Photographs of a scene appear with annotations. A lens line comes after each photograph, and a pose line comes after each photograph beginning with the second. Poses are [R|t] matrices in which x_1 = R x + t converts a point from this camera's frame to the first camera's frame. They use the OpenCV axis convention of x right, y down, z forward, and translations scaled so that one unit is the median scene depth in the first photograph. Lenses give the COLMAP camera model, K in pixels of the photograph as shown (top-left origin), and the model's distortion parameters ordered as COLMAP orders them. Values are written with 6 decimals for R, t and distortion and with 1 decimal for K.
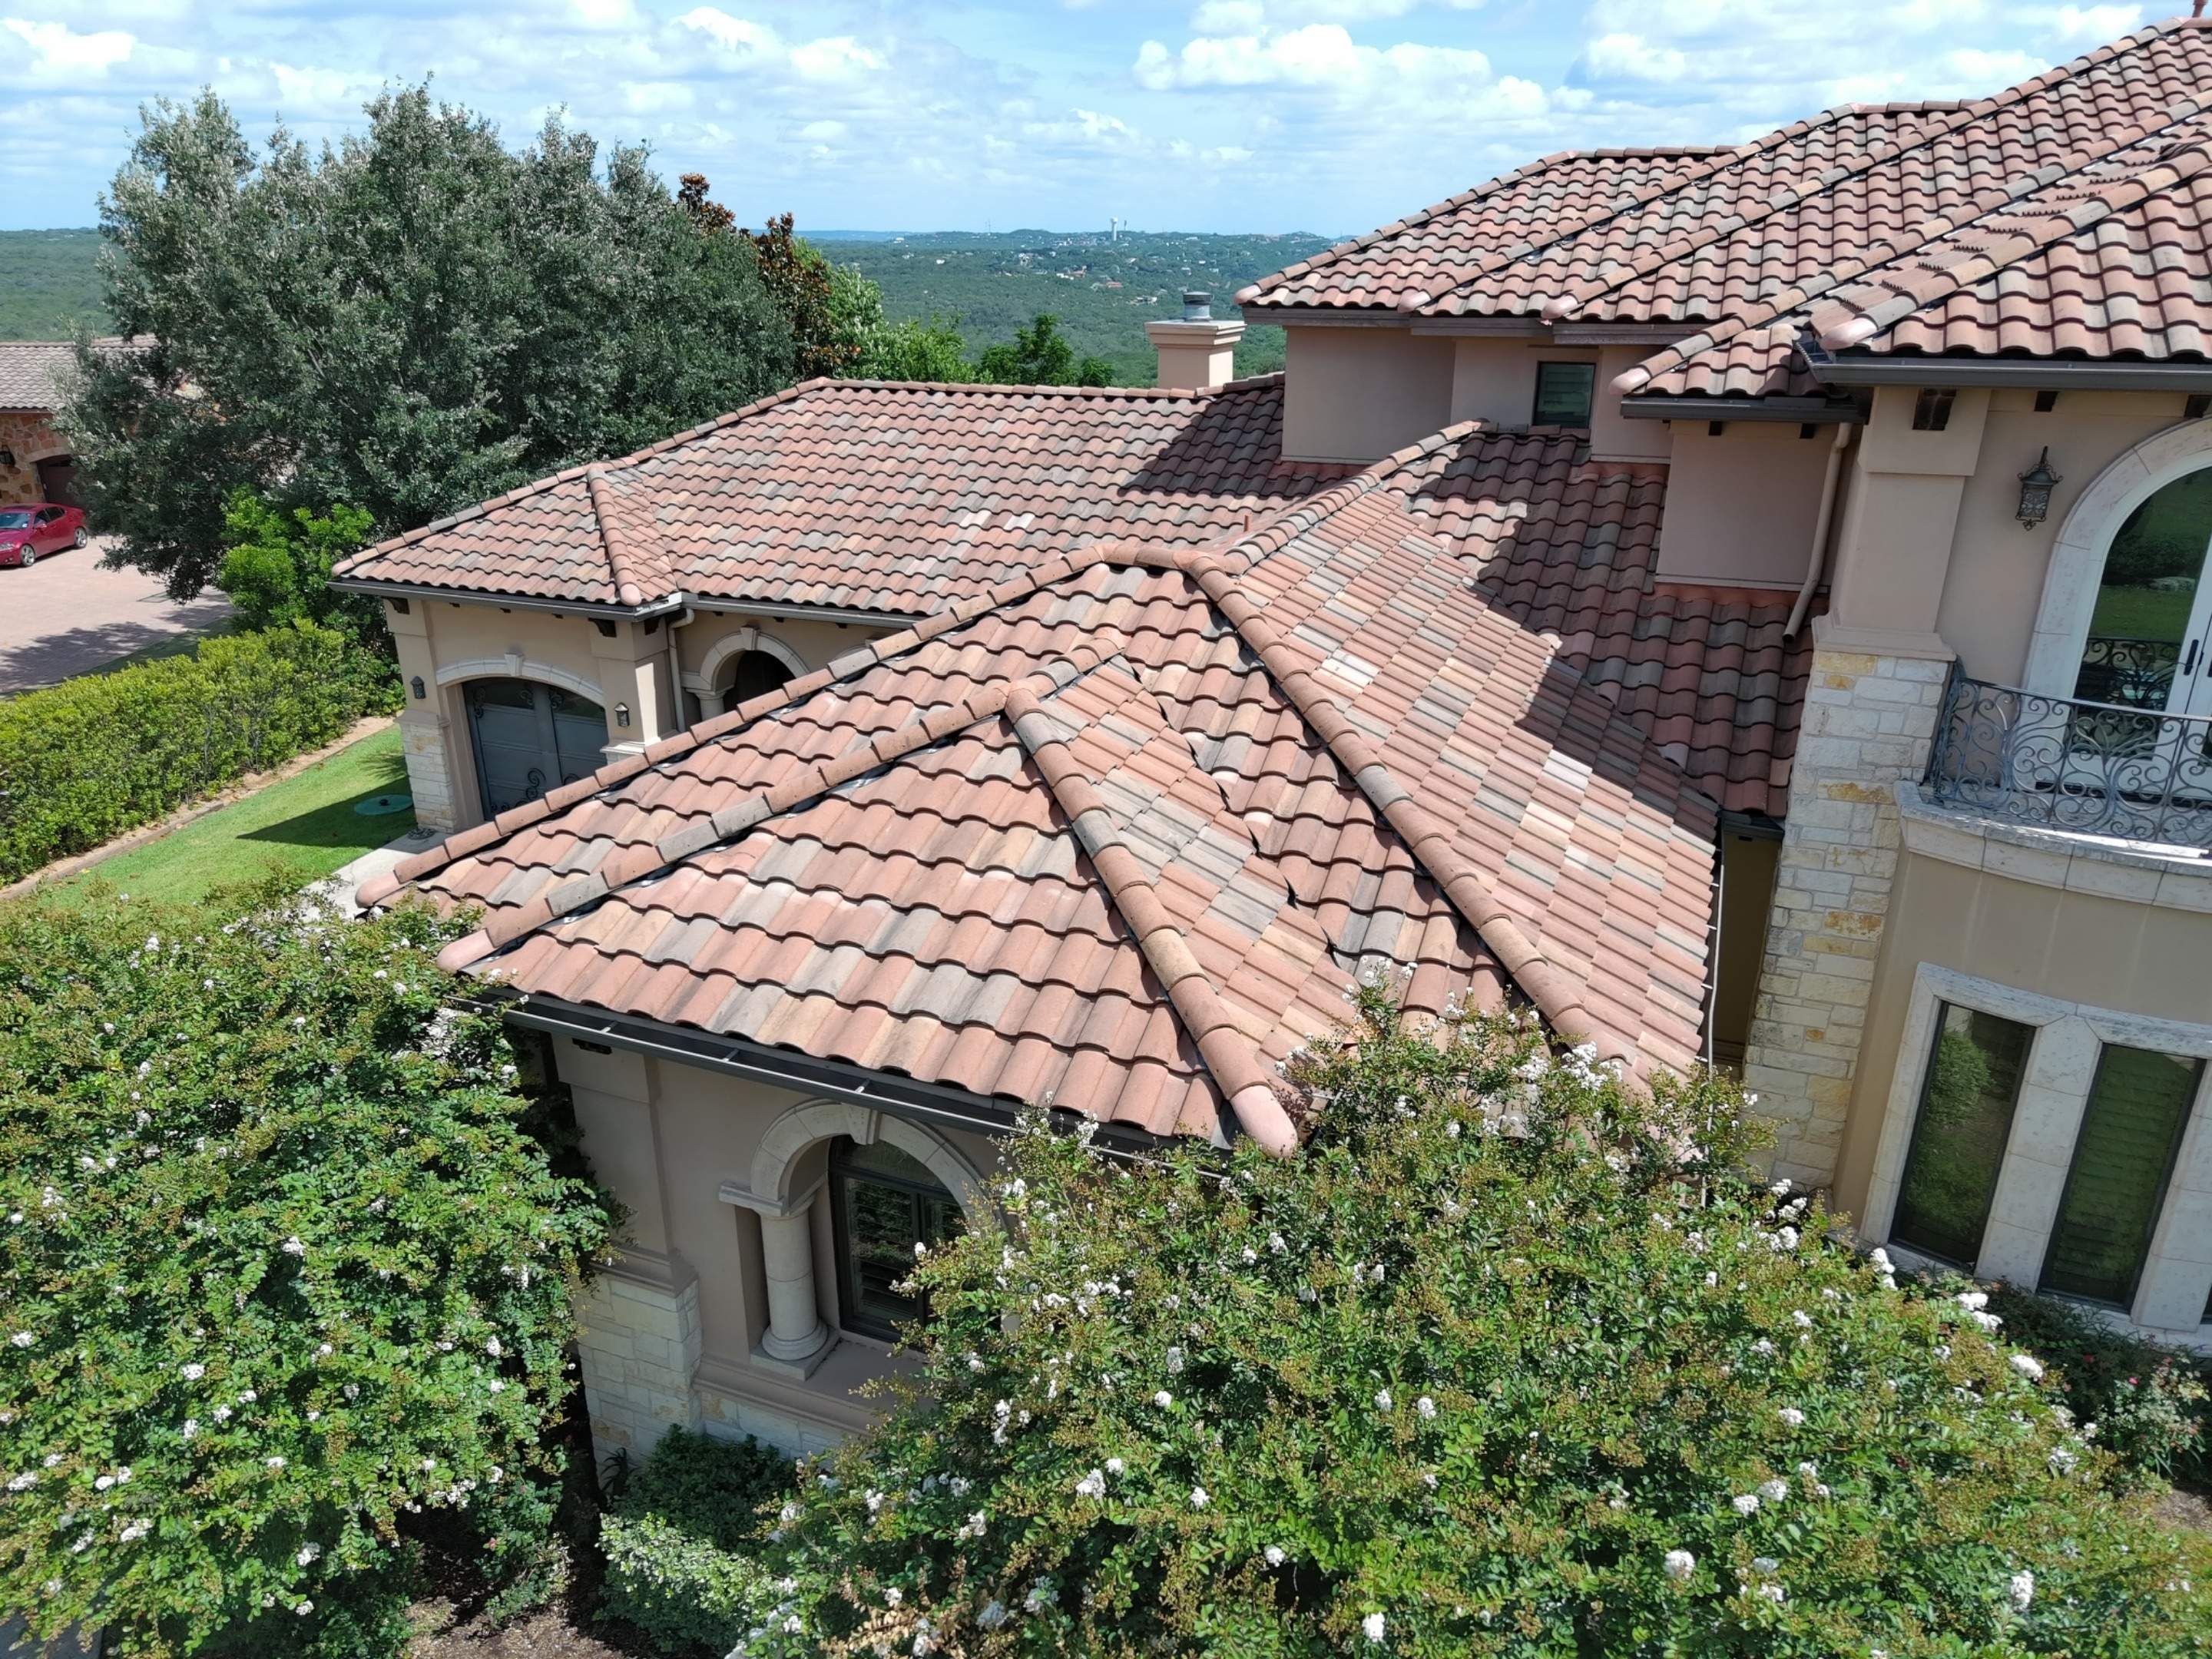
lens RADIAL K [[1502.9, 0, 1112.9], [0, 1502.9, 829.2], [0, 0, 1]] dist [0.026690, -0.024989]
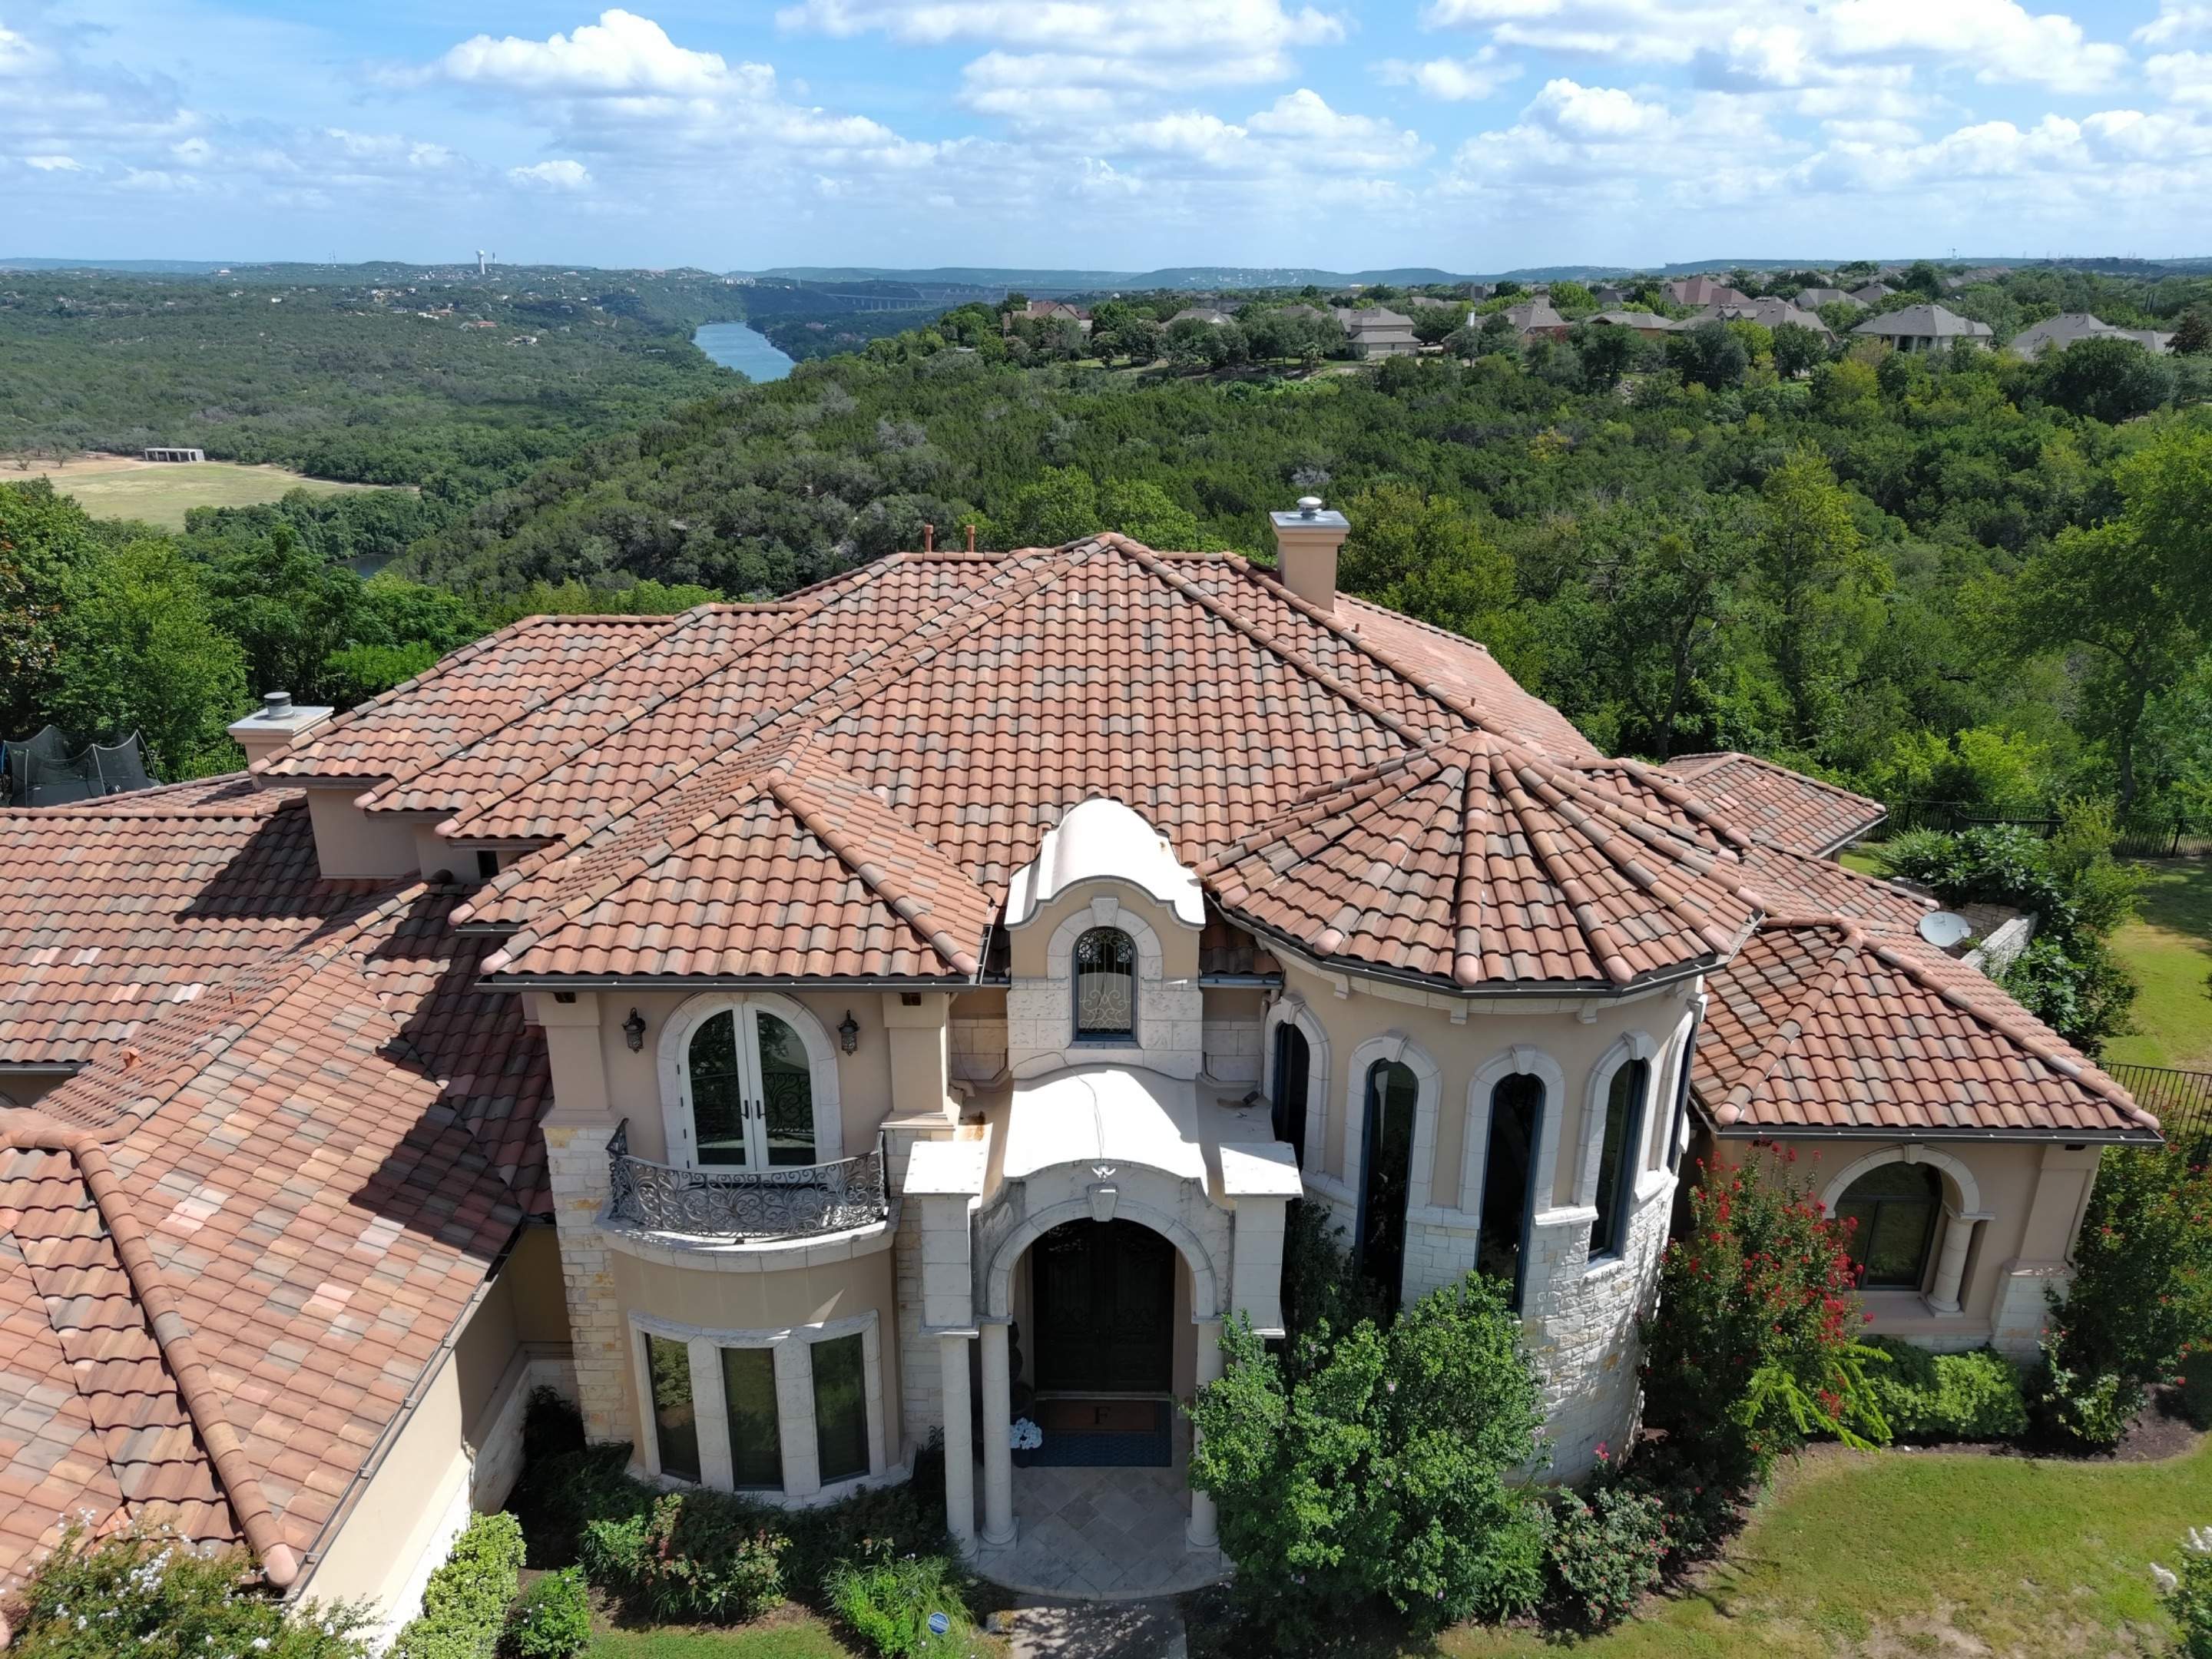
lens RADIAL K [[1502.9, 0, 1108.8], [0, 1502.9, 823.8], [0, 0, 1]] dist [0.026690, -0.024989]
pose [[0.932042, -0.120255, 0.341815, 0.309181], [0.128207, 0.991747, -0.000679, -0.213045], [-0.338912, 0.044456, 0.939767, -0.422187]]
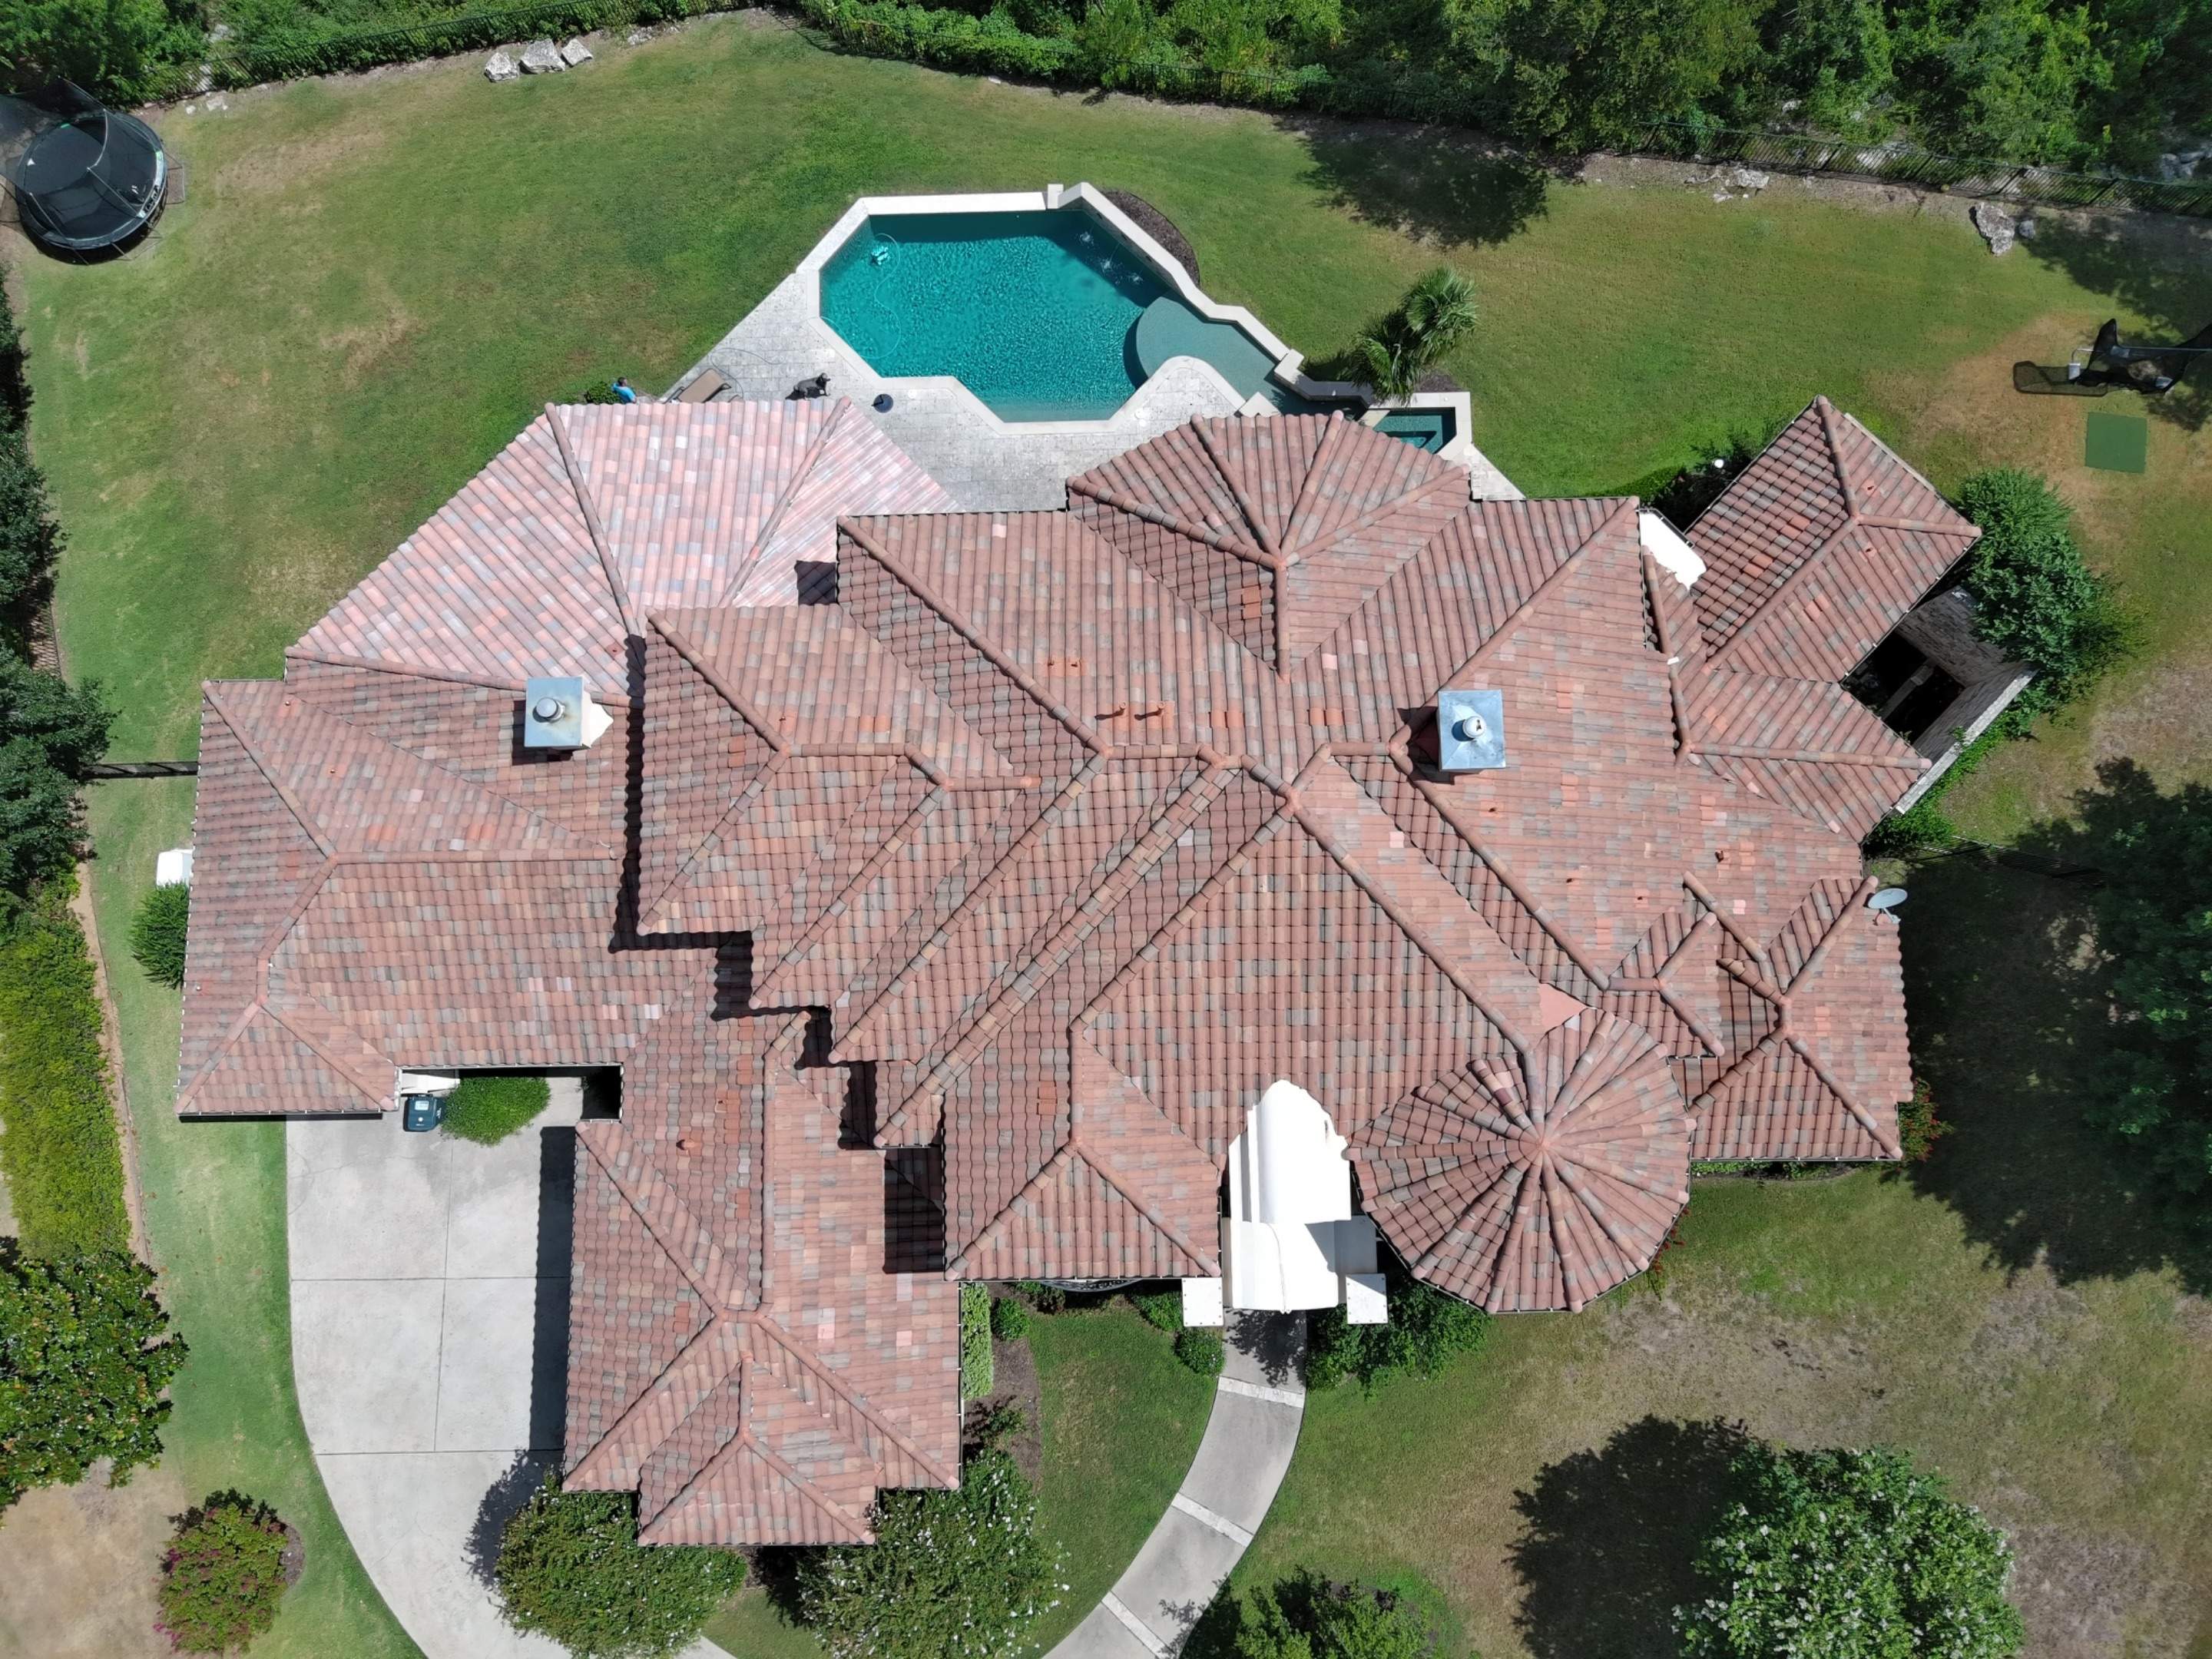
lens RADIAL K [[1502.9, 0, 1105.9], [0, 1502.9, 831.8], [0, 0, 1]] dist [0.026690, -0.024989]
pose [[0.923251, -0.383119, 0.028782, 0.551291], [0.161712, 0.455466, 0.875443, -1.768992], [-0.348508, -0.803599, 0.482464, 0.094411]]
